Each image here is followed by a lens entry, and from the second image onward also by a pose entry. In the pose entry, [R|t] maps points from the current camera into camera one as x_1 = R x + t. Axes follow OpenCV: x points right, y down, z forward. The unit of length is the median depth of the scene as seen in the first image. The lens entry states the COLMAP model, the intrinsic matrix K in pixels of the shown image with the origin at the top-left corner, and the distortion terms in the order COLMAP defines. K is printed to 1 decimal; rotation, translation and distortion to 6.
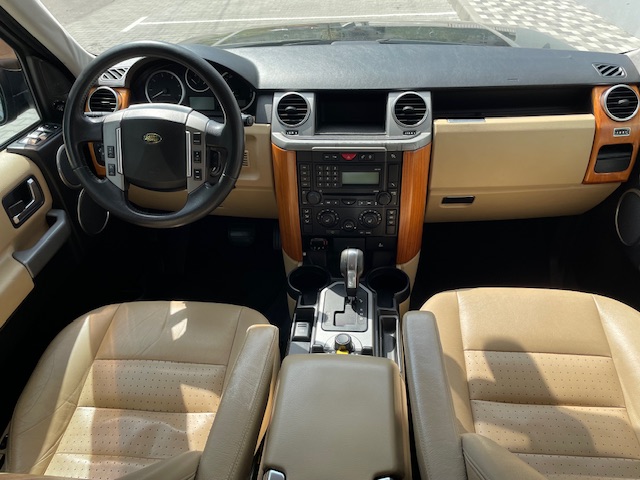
lens RADIAL K [[485.6, 0, 320.0], [0, 485.6, 240.0], [0, 0, 1]] dist [0.075980, -0.101962]
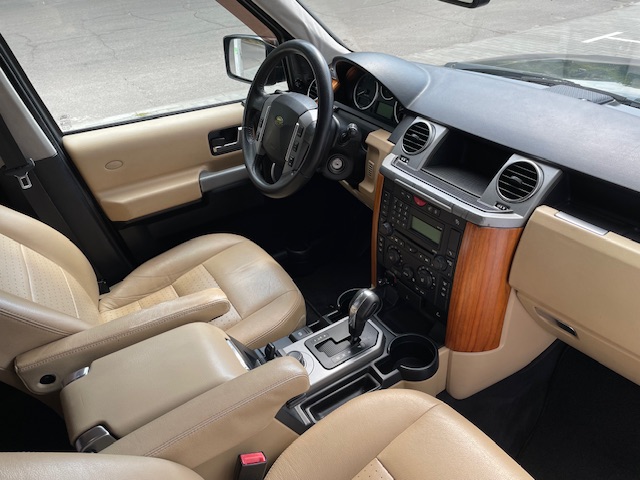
lens RADIAL K [[485.6, 0, 320.0], [0, 485.6, 240.0], [0, 0, 1]] dist [0.075980, -0.101962]
pose [[0.603438, 0.437650, -0.666577, 0.563996], [-0.440378, 0.879793, 0.178975, -0.184802], [0.664778, 0.185546, 0.723632, 0.232618]]
